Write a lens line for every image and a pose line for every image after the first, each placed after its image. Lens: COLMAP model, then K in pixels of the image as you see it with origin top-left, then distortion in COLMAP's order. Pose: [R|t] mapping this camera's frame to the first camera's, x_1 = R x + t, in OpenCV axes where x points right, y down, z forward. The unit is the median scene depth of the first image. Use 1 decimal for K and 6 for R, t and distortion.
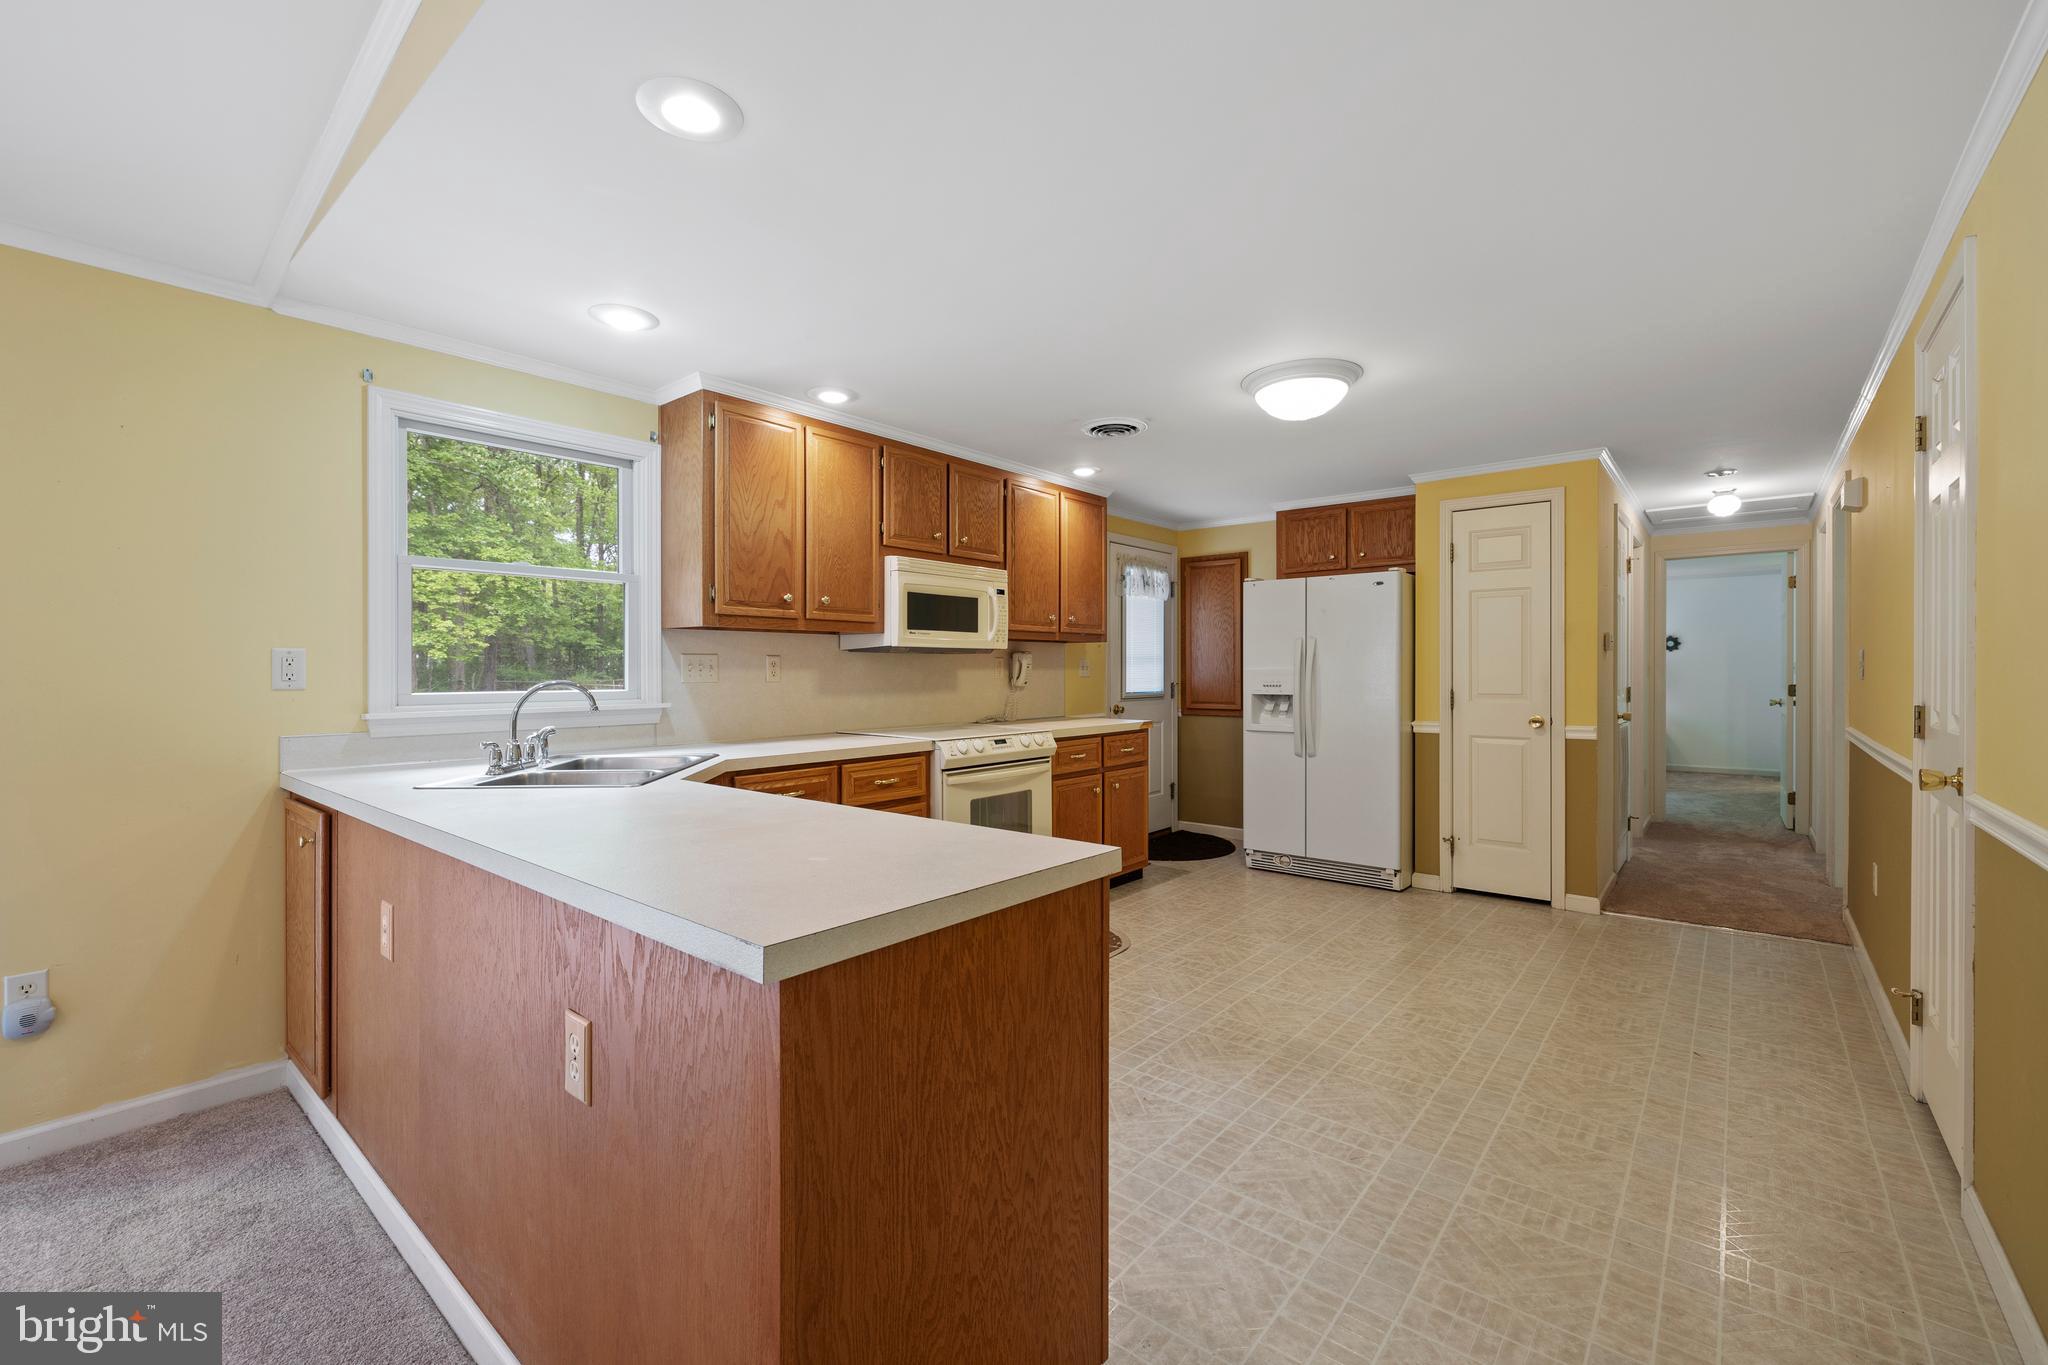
lens RADIAL K [[862.7, 0, 1019.4], [0, 862.7, 668.3], [0, 0, 1]] dist [-0.001555, -0.000142]
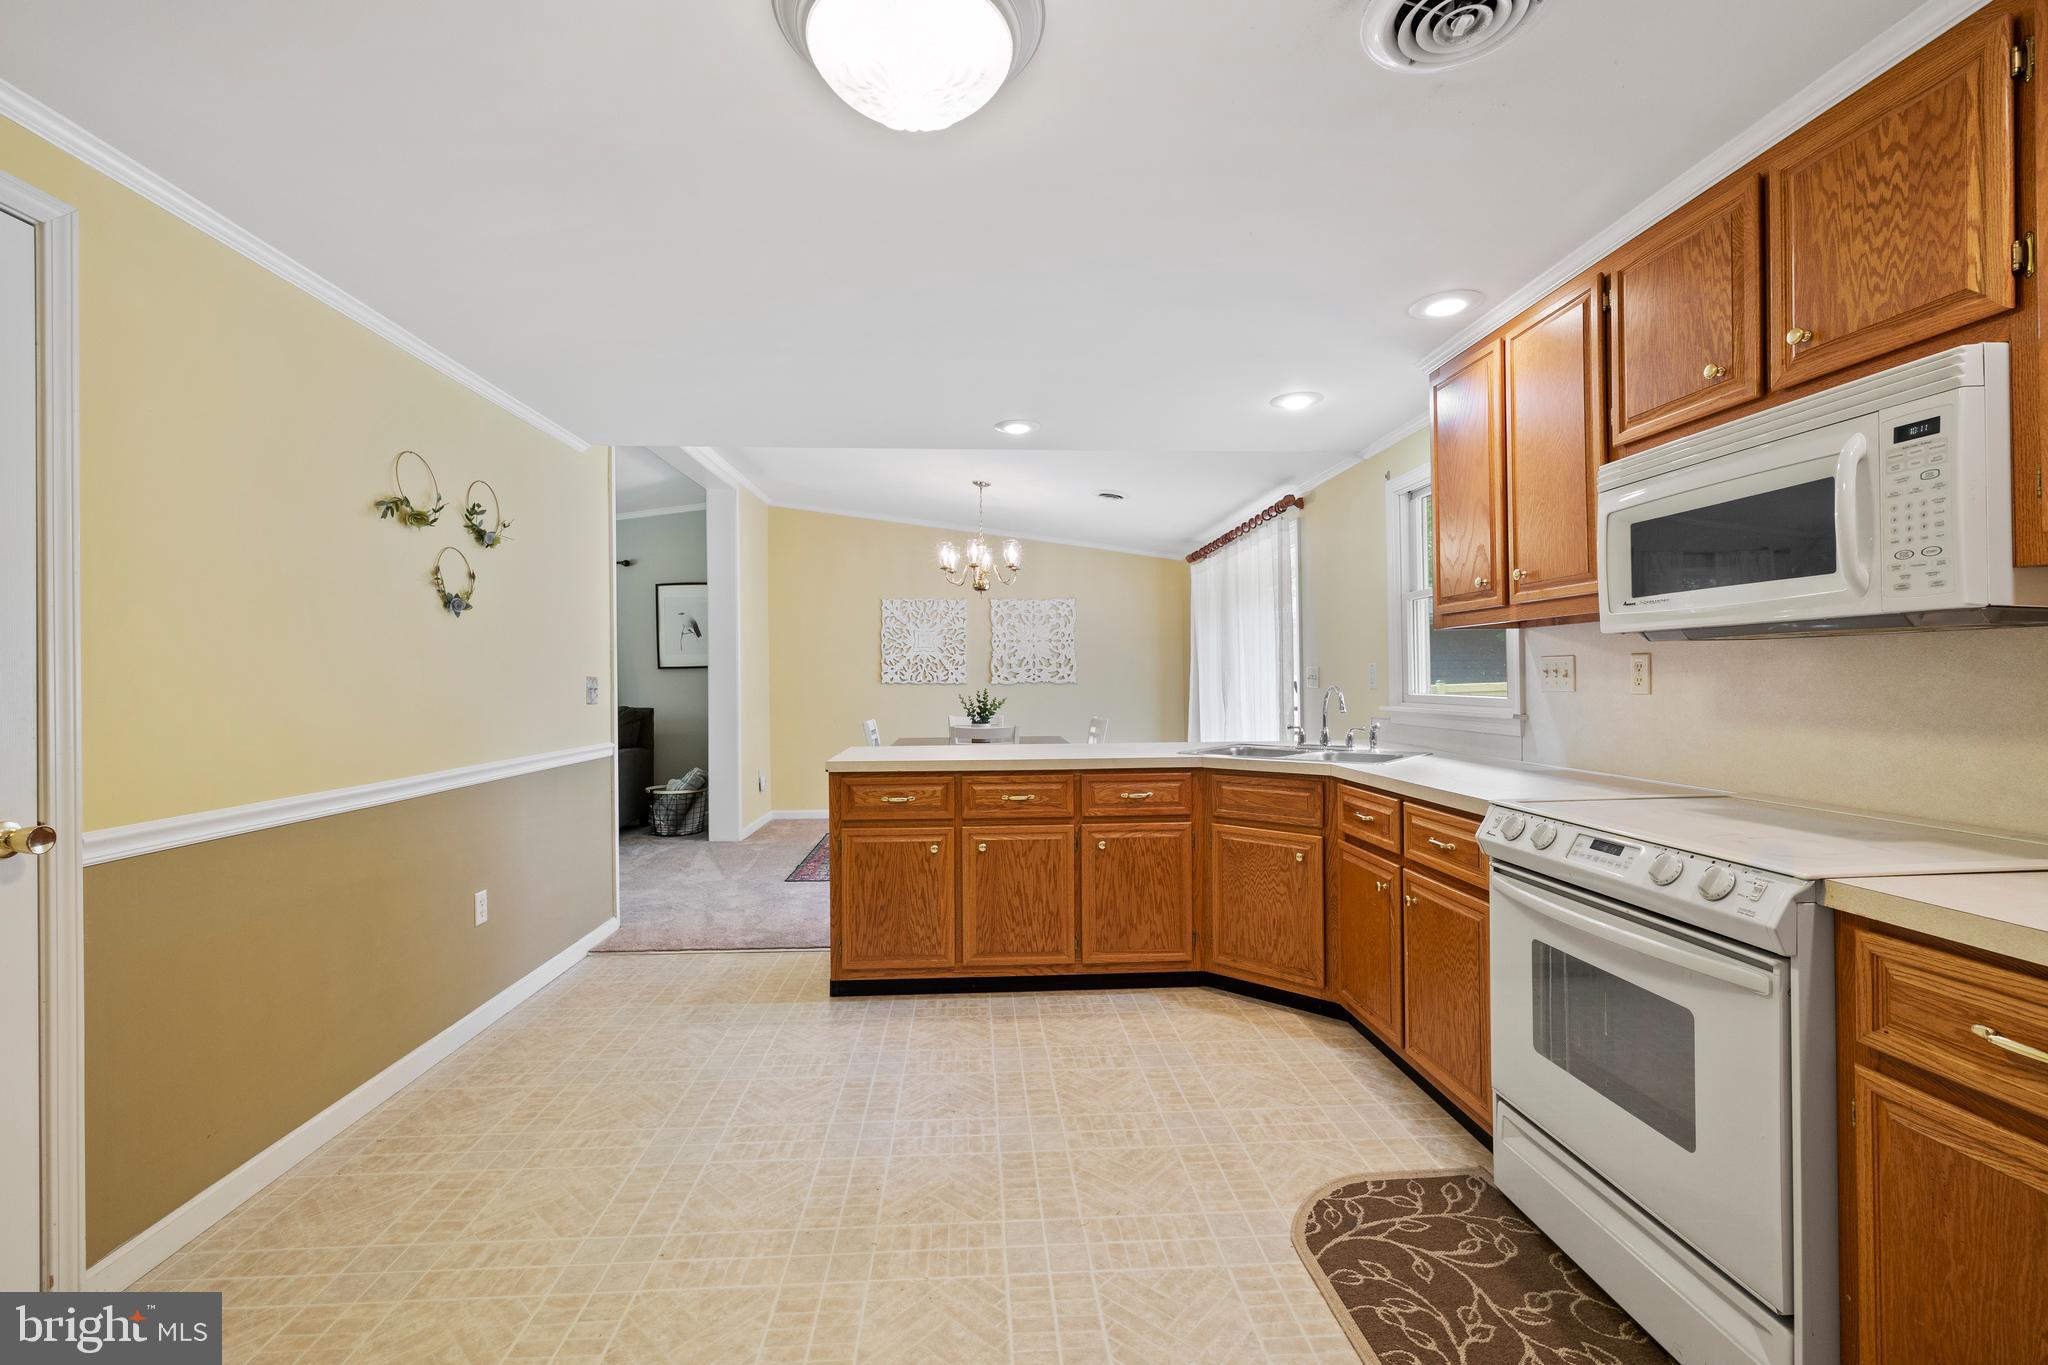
lens RADIAL K [[864.9, 0, 1020.8], [0, 864.9, 676.0], [0, 0, 1]] dist [-0.001204, -0.000084]
pose [[-0.728688, 0.007014, -0.684810, 0.447707], [0.012257, 0.999921, -0.002800, -0.001814], [0.684736, -0.010434, -0.728716, 1.036811]]
